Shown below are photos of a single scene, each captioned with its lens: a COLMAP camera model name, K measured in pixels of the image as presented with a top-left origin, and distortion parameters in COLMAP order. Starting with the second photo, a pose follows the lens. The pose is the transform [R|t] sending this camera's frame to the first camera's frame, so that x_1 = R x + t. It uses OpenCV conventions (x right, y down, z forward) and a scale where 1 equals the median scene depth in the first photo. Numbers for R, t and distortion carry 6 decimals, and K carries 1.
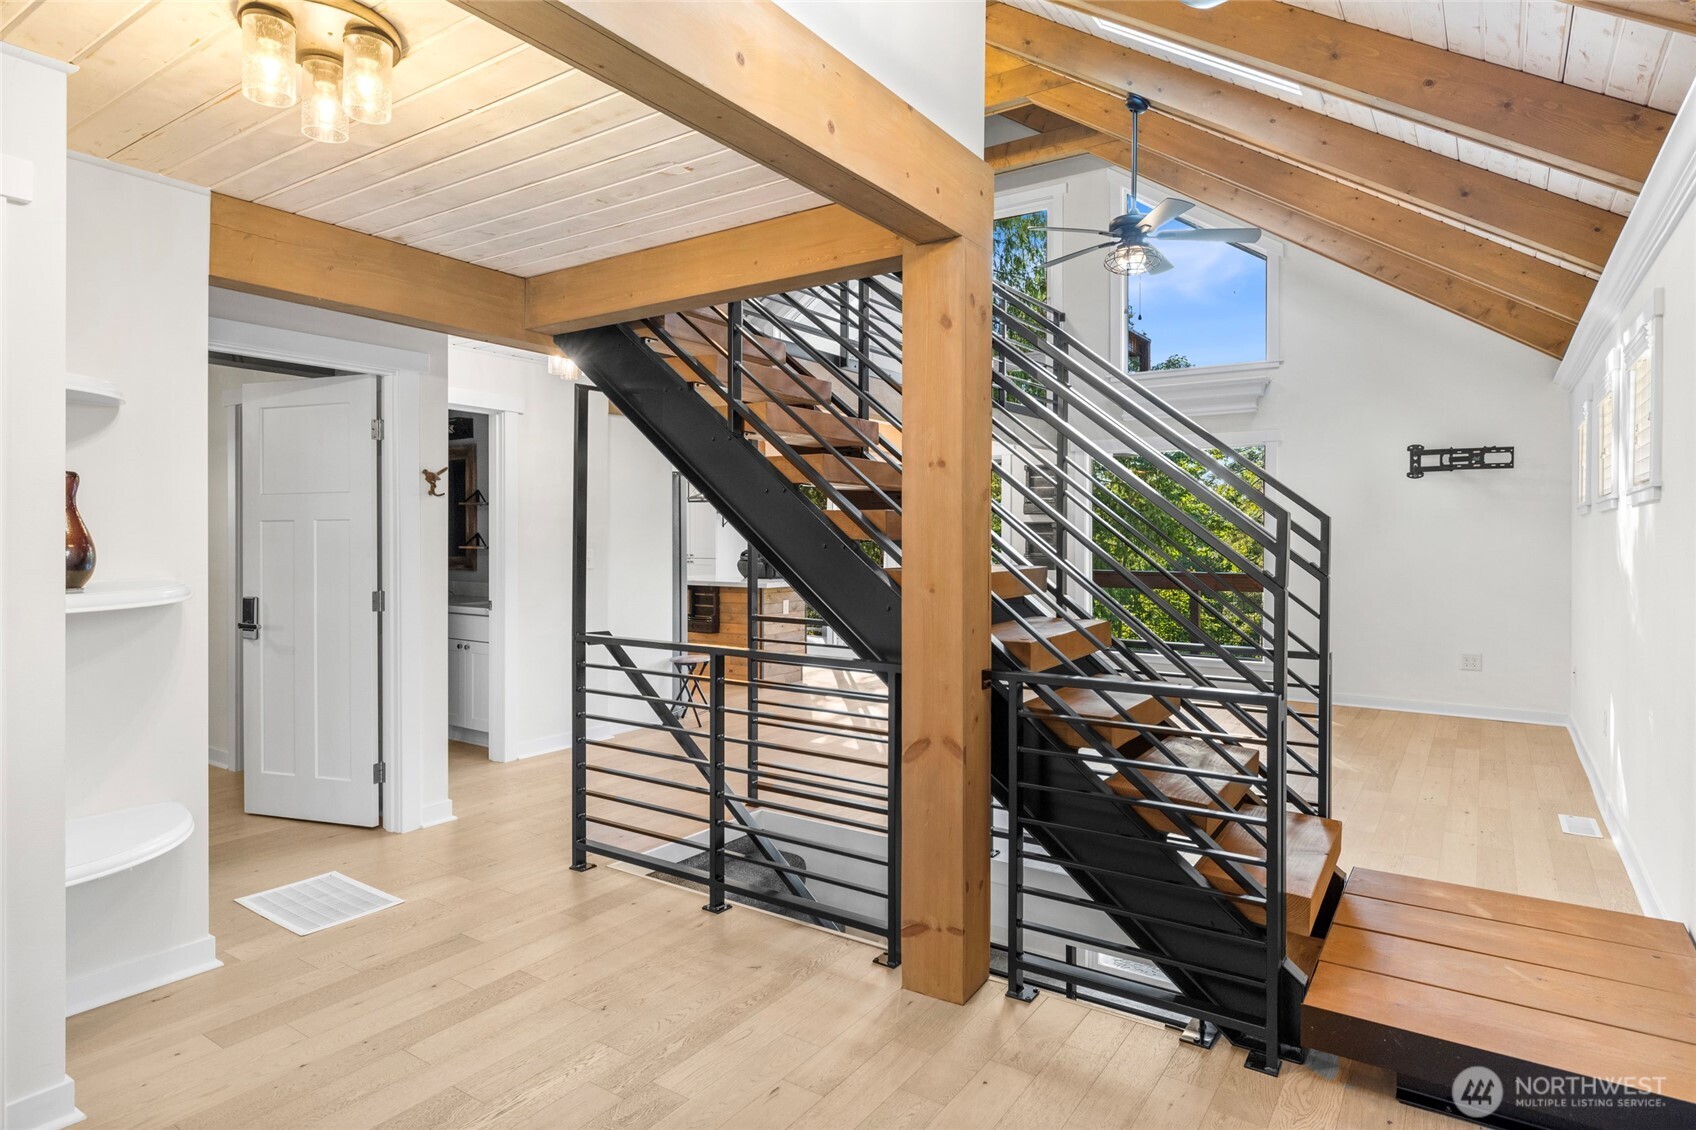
lens RADIAL K [[939.9, 0, 847.9], [0, 939.9, 553.6], [0, 0, 1]] dist [-0.002024, 0.000320]
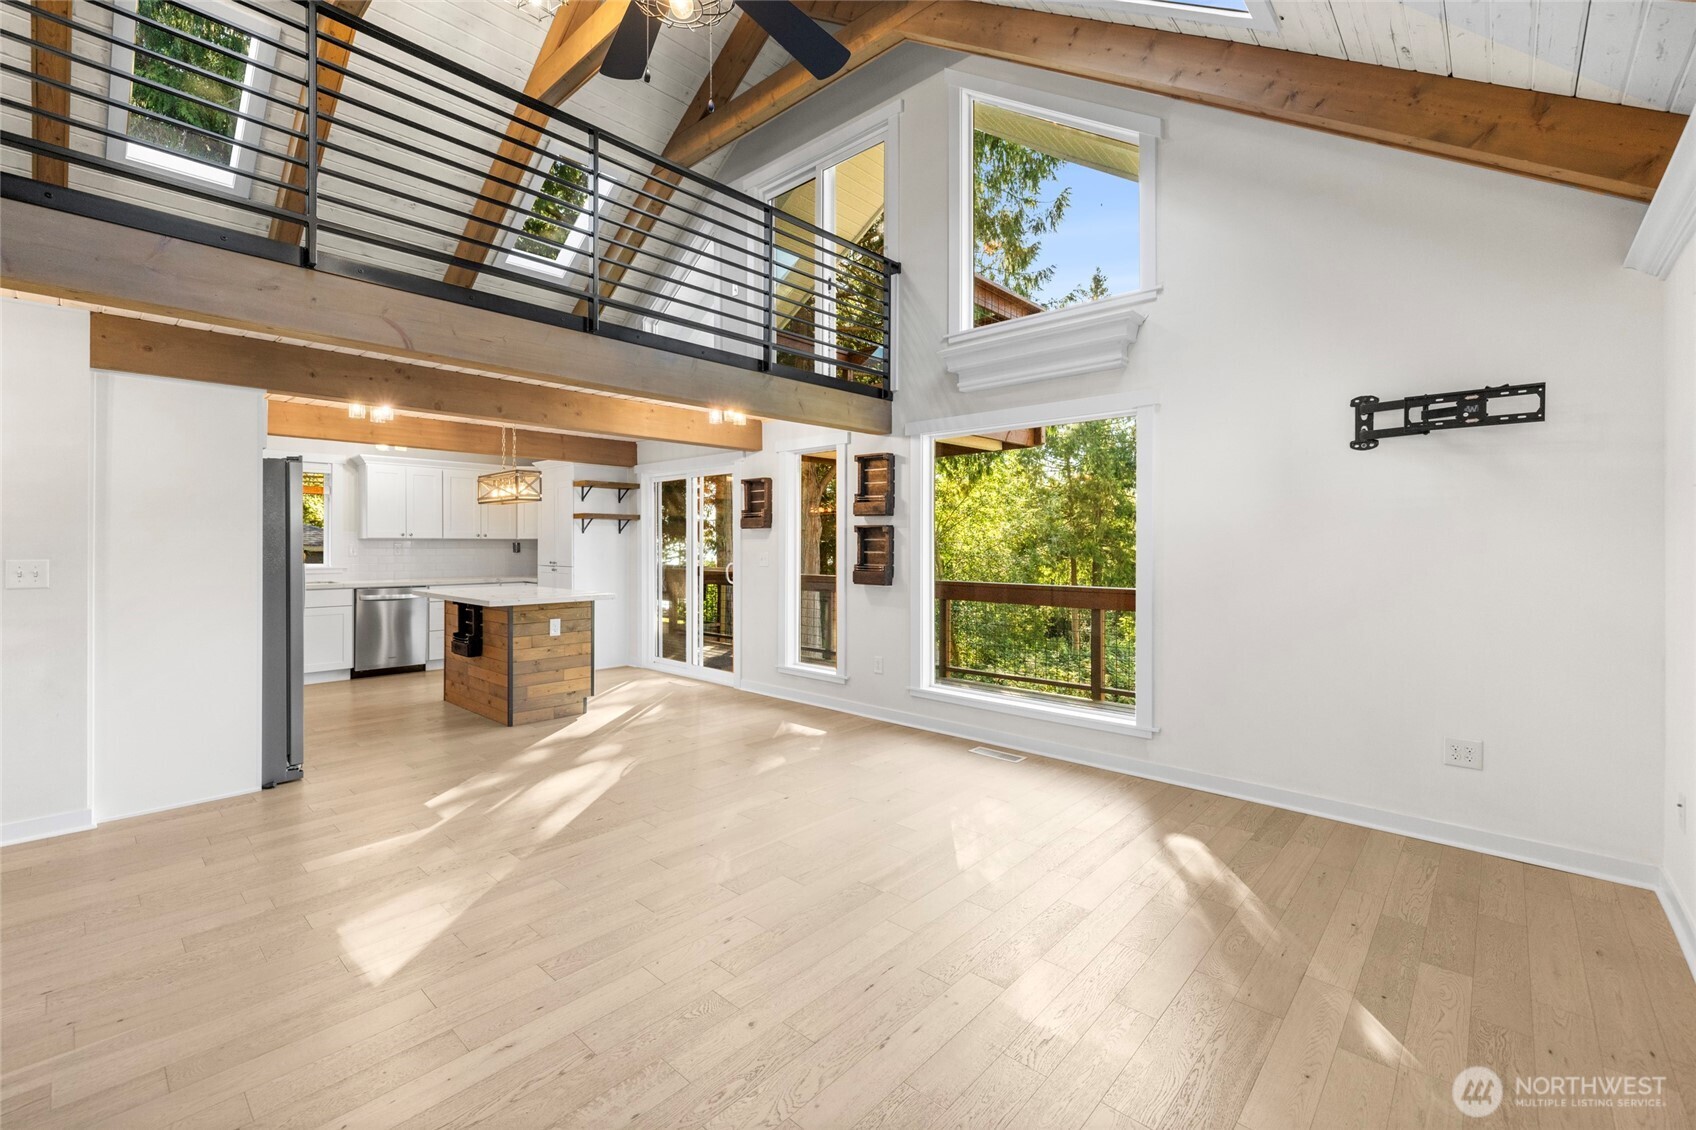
lens RADIAL K [[719.4, 0, 843.4], [0, 719.4, 551.7], [0, 0, 1]] dist [-0.002049, -0.000148]
pose [[0.990584, -0.003124, -0.136873, 0.336344], [0.002940, 0.999994, -0.001541, -0.012986], [0.136877, 0.001124, 0.990587, 0.494148]]
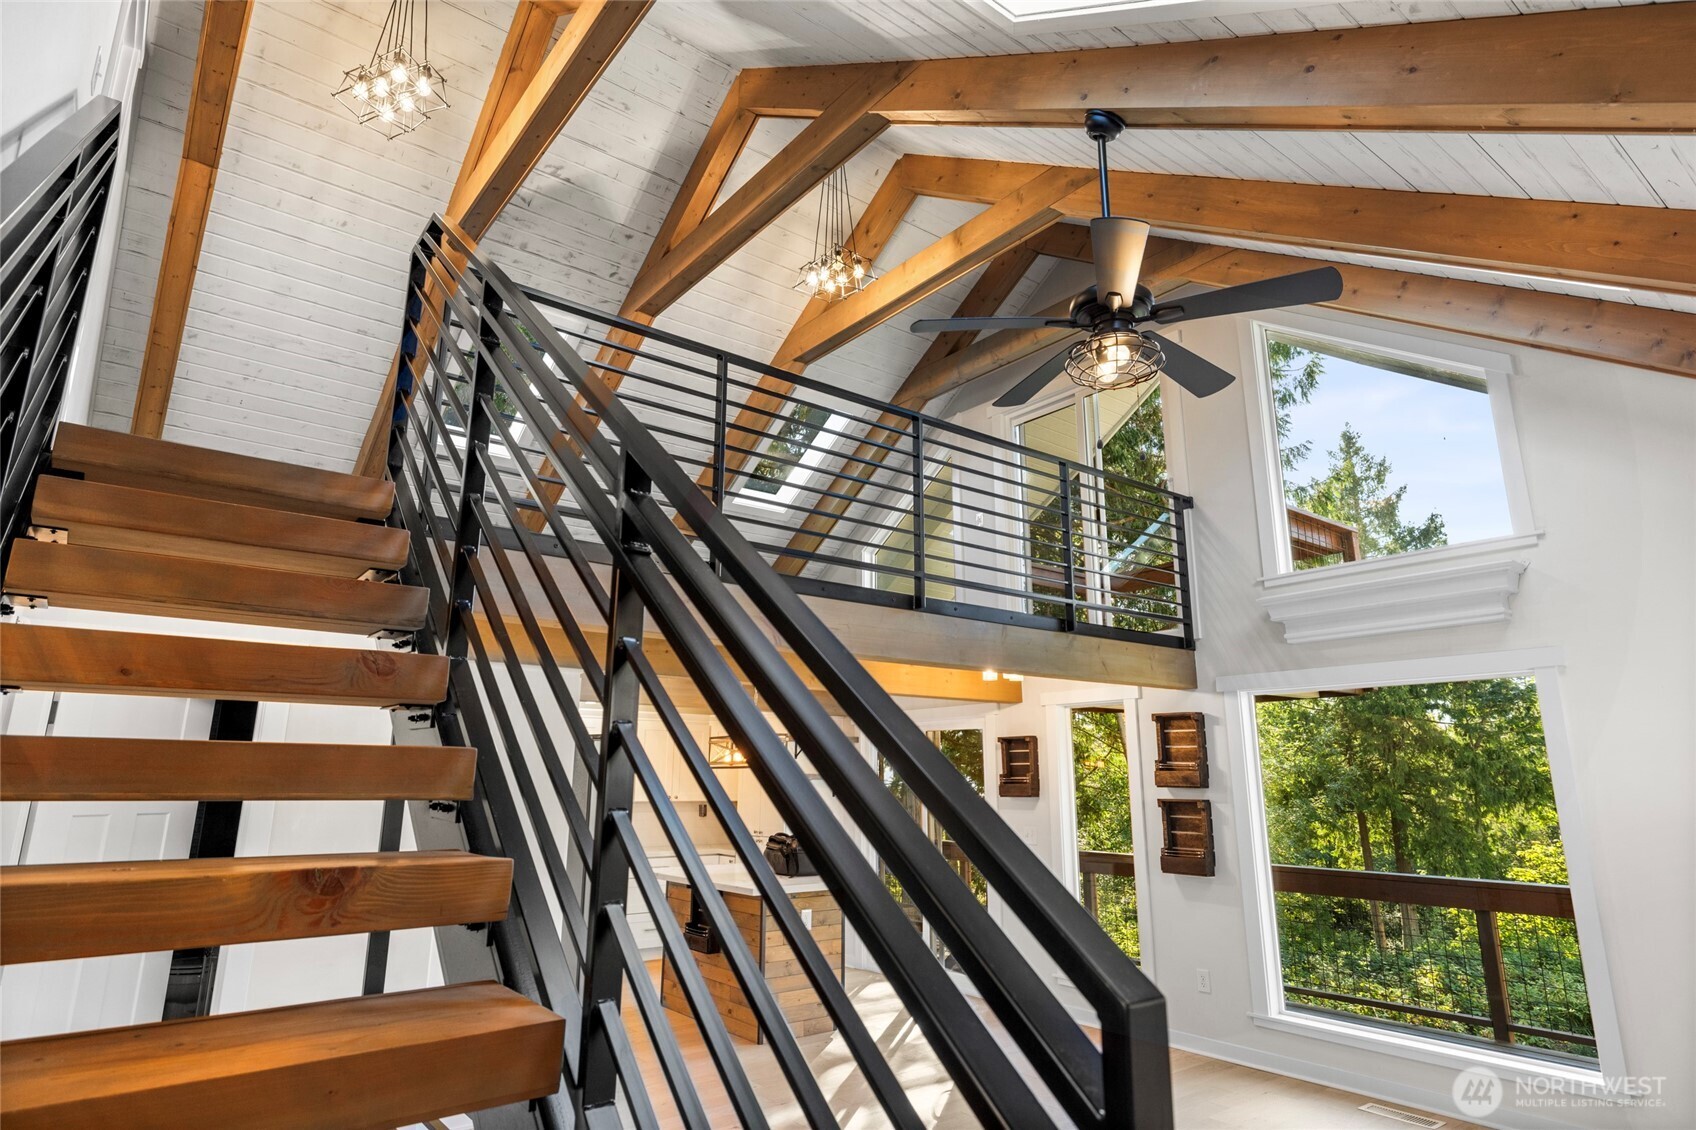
lens RADIAL K [[939.9, 0, 846.8], [0, 939.9, 557.3], [0, 0, 1]] dist [-0.002024, 0.000320]
pose [[0.954401, -0.070879, -0.289993, 0.233494], [-0.002798, 0.969238, -0.246109, -0.045099], [0.298516, 0.235698, 0.924843, 0.348055]]
